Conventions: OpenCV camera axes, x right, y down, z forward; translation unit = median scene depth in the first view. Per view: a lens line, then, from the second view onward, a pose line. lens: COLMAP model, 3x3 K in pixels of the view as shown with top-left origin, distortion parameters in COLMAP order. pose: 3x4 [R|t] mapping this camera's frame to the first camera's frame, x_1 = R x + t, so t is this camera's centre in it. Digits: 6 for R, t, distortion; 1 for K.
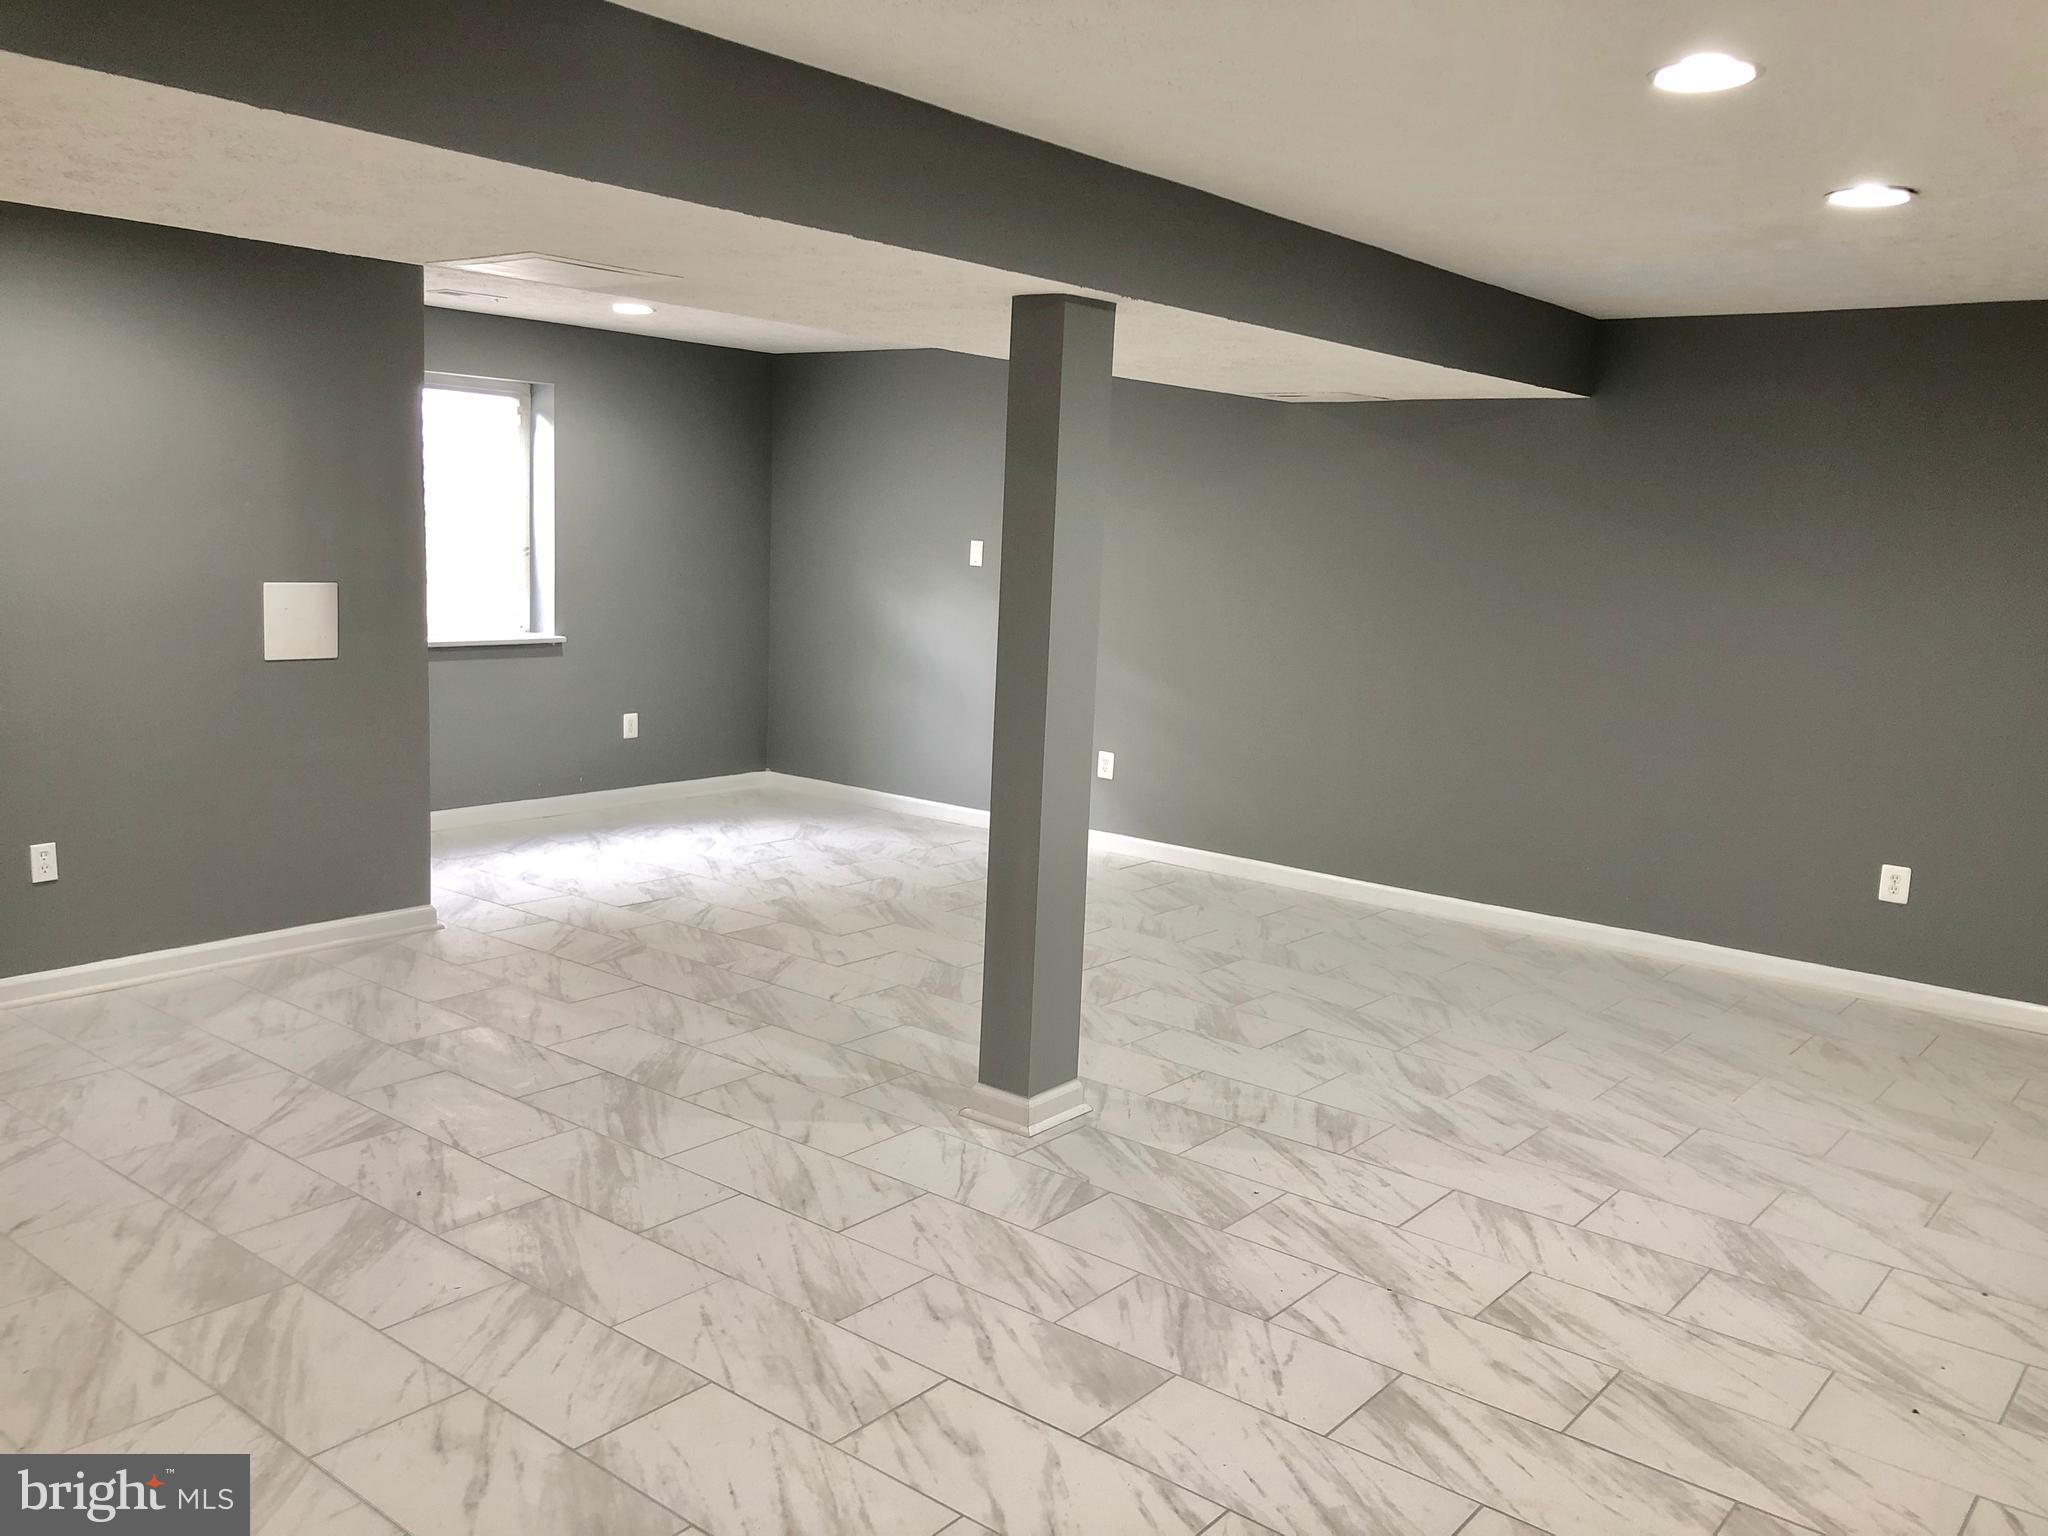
lens RADIAL K [[1686.4, 0, 1024.0], [0, 1686.4, 768.0], [0, 0, 1]] dist [0.045031, -0.096645]
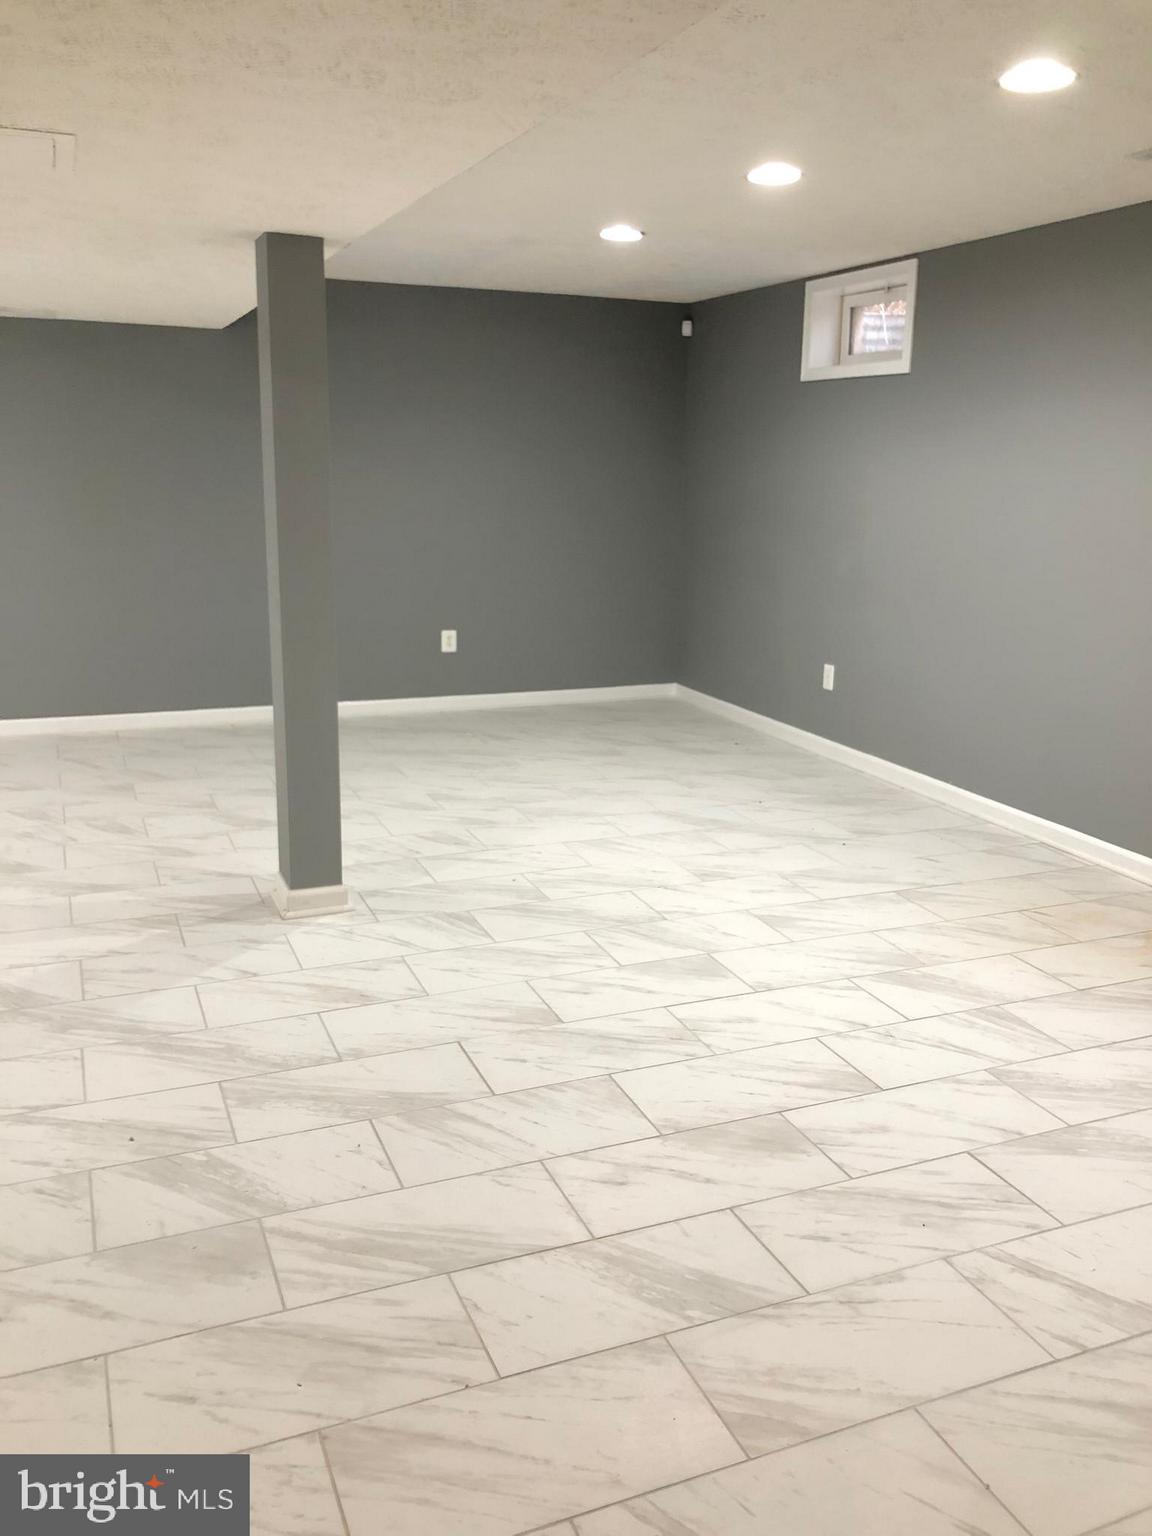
lens RADIAL K [[1264.8, 0, 576.0], [0, 1264.8, 768.0], [0, 0, 1]] dist [0.045031, -0.096645]
pose [[0.483207, -0.244327, 0.840723, -0.856810], [0.138321, 0.969515, 0.202255, -0.073579], [-0.864510, 0.018559, 0.502272, 0.438268]]
